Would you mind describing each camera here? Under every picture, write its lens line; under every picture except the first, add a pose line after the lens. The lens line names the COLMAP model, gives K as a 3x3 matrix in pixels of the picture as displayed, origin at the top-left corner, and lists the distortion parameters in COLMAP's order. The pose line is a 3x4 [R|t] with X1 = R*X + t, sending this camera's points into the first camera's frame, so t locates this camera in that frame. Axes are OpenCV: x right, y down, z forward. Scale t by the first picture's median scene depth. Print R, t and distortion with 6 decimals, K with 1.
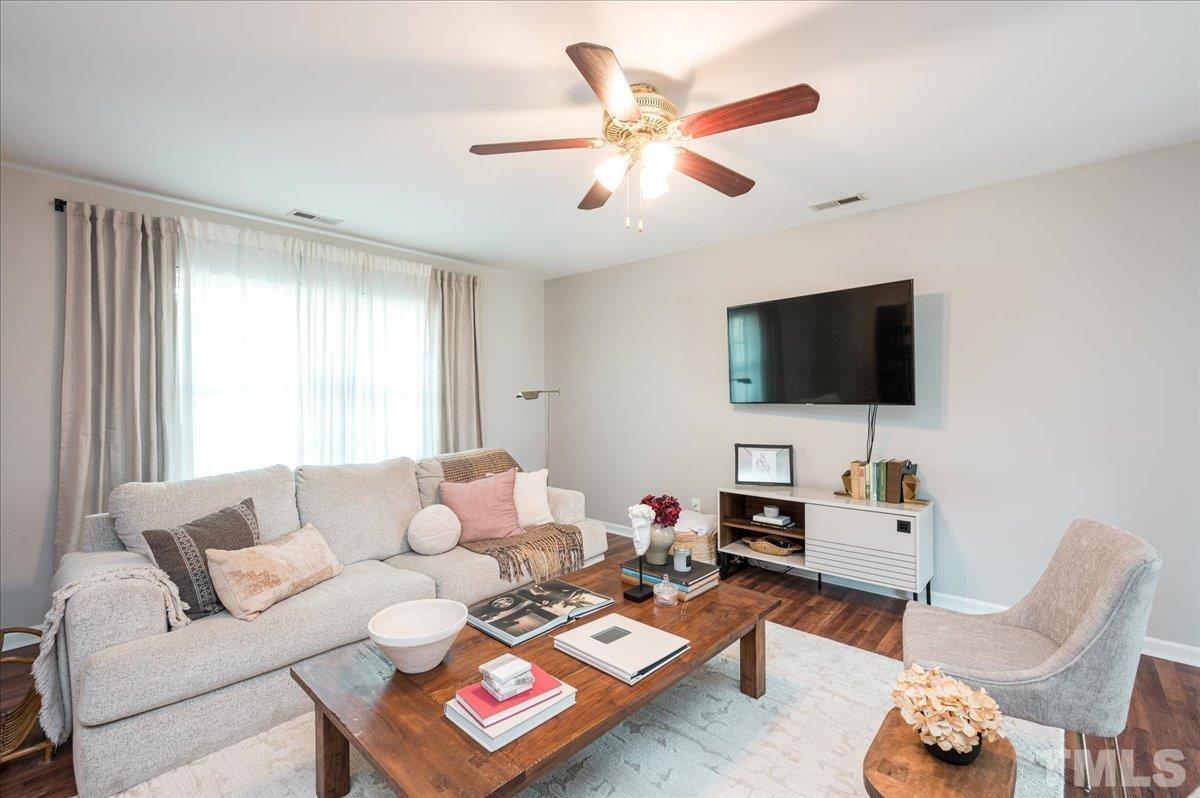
lens RADIAL K [[521.6, 0, 600.0], [0, 521.6, 399.0], [0, 0, 1]] dist [0.002308, 0.000182]
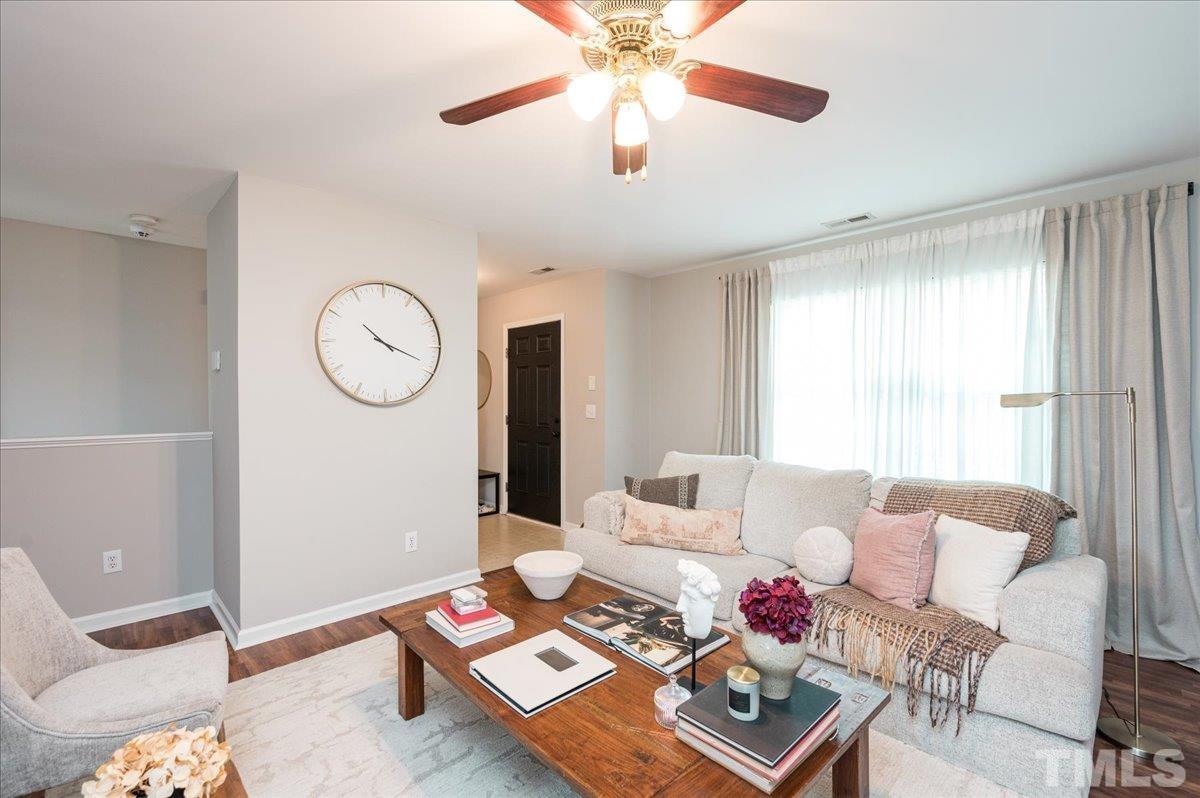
lens RADIAL K [[521.6, 0, 600.0], [0, 521.6, 399.0], [0, 0, 1]] dist [0.002308, 0.000182]
pose [[-0.068588, 0.011483, -0.997579, 0.529587], [-0.008725, 0.999889, 0.012109, -0.013798], [0.997607, 0.009534, -0.068480, 0.640533]]
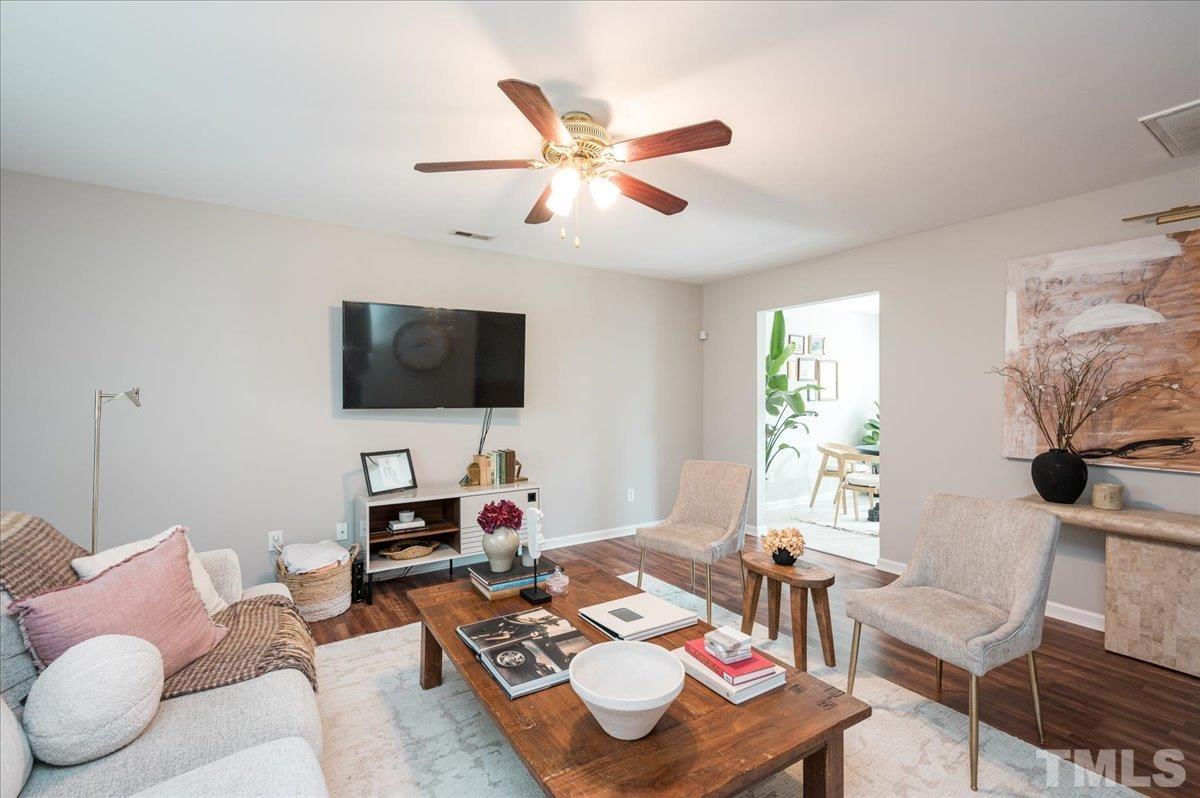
lens RADIAL K [[521.6, 0, 600.0], [0, 521.6, 399.0], [0, 0, 1]] dist [0.002308, 0.000182]
pose [[0.253040, 0.004862, 0.967444, -0.603113], [0.004952, 0.999968, -0.006320, -0.000430], [-0.967443, 0.006390, 0.253008, 0.433022]]
